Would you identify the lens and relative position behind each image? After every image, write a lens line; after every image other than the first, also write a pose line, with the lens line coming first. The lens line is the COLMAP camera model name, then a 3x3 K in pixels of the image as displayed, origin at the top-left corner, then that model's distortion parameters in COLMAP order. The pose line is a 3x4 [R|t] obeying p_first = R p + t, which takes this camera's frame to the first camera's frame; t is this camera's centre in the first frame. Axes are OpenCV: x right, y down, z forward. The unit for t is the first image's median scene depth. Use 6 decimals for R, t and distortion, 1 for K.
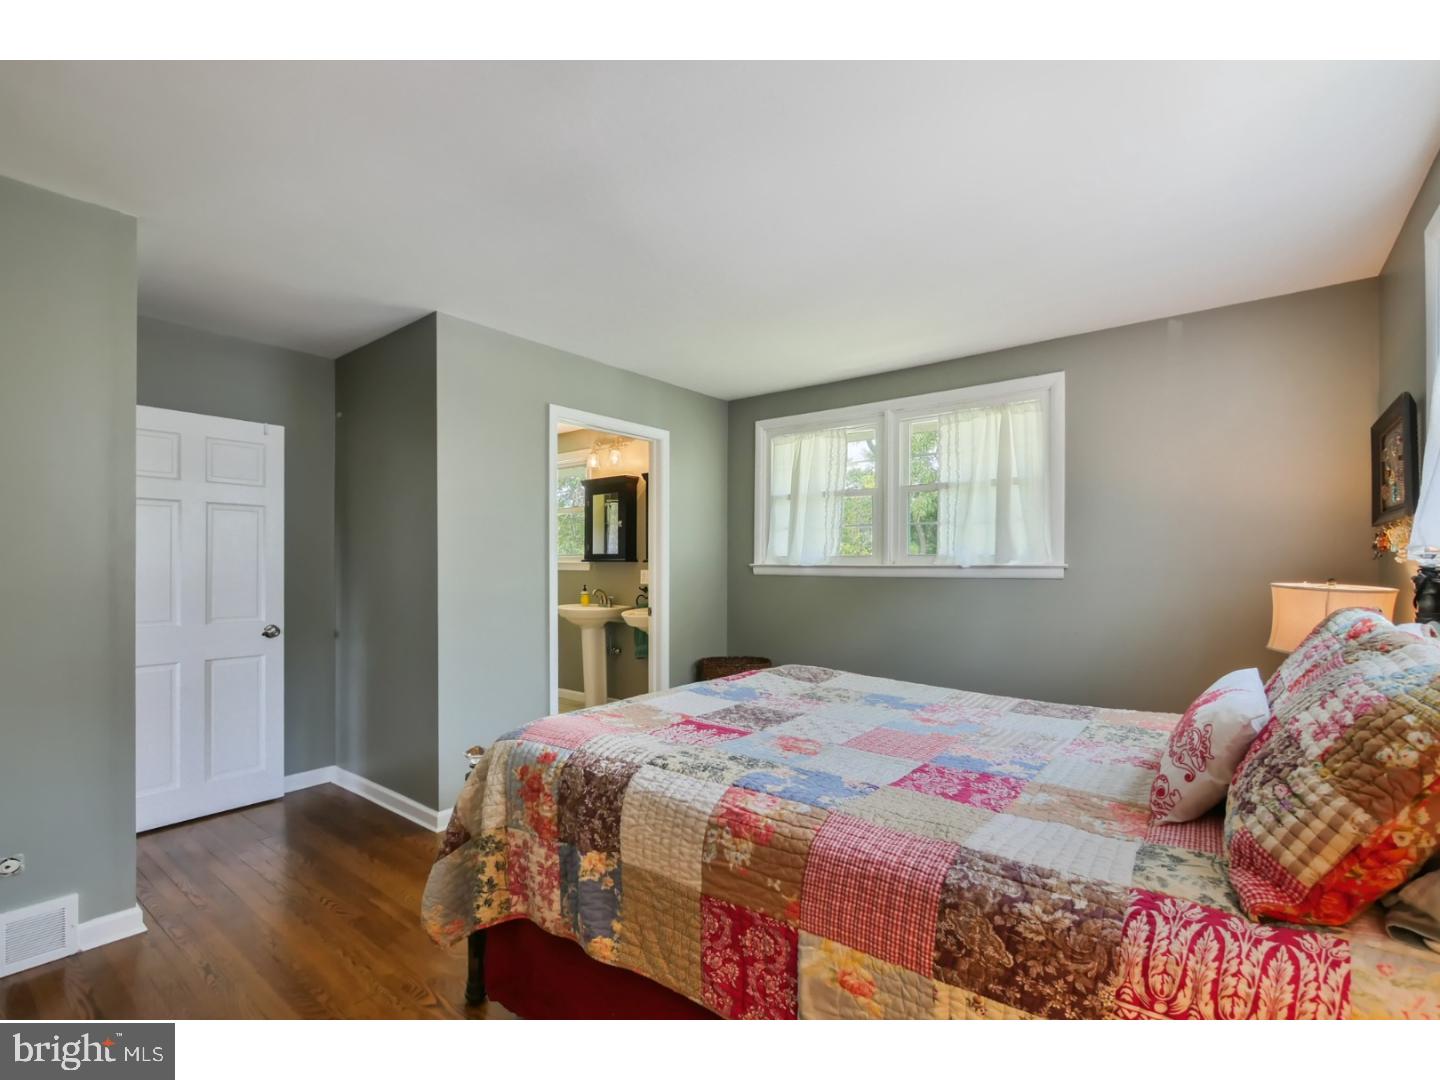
lens RADIAL K [[655.6, 0, 721.3], [0, 655.6, 545.0], [0, 0, 1]] dist [0.001101, 0.000015]
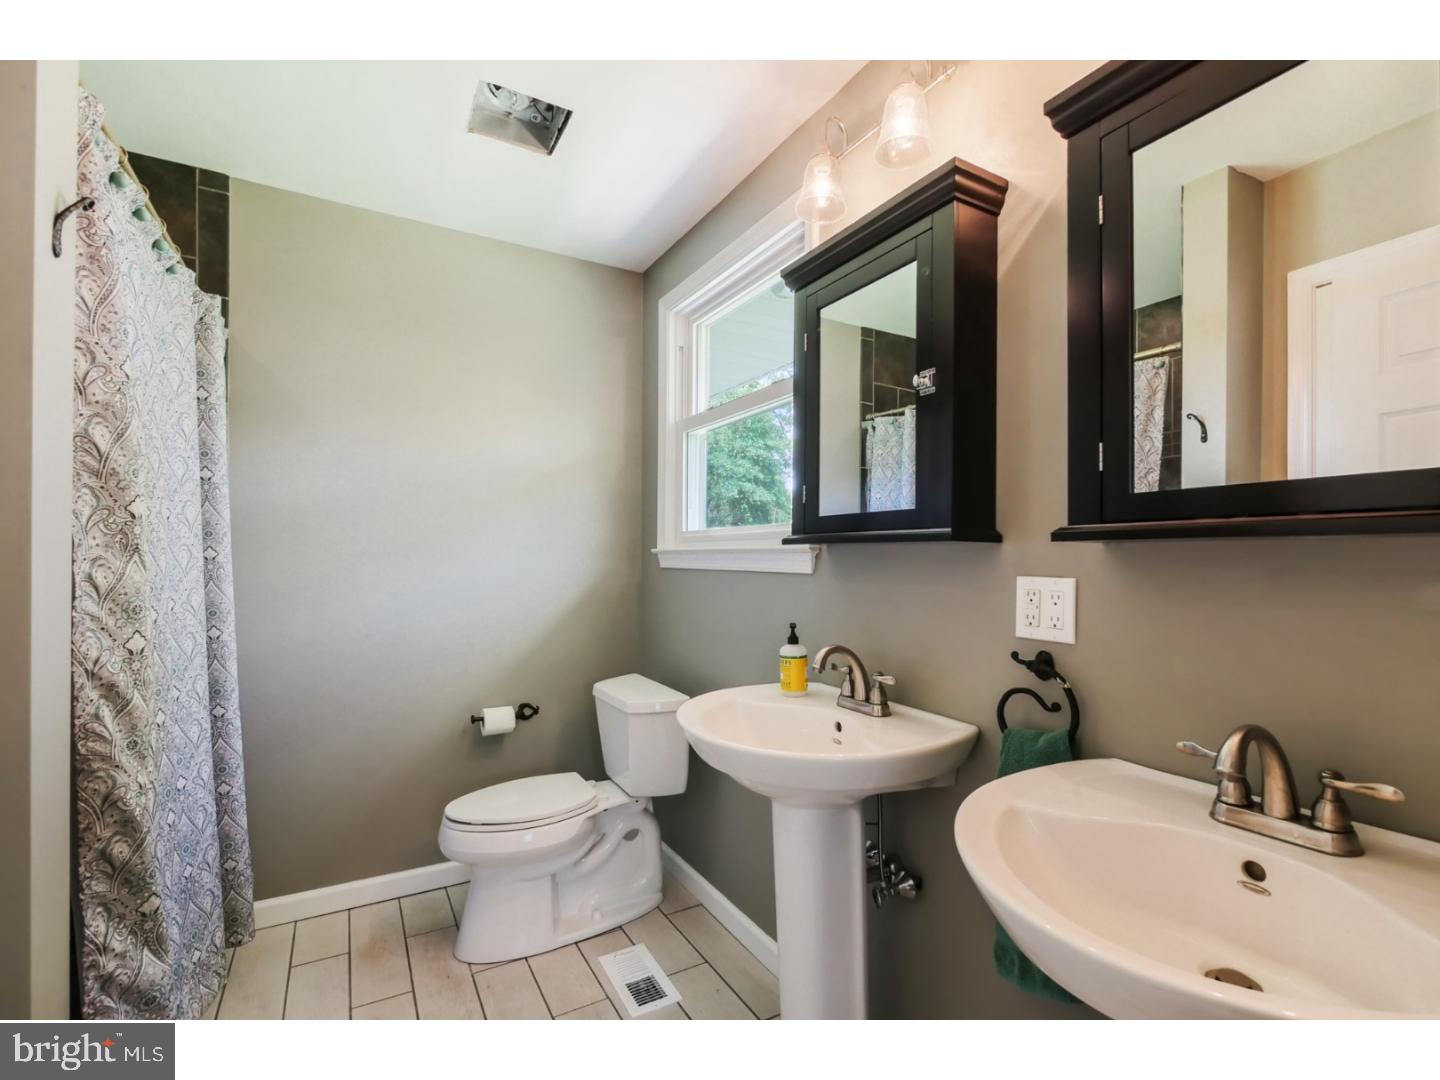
lens RADIAL K [[655.6, 0, 723.1], [0, 655.6, 548.1], [0, 0, 1]] dist [0.001101, 0.000015]
pose [[0.928118, 0.008959, -0.372179, -0.129933], [-0.007795, 0.999959, 0.004630, 0.027068], [0.372205, -0.001396, 0.928150, 0.725651]]
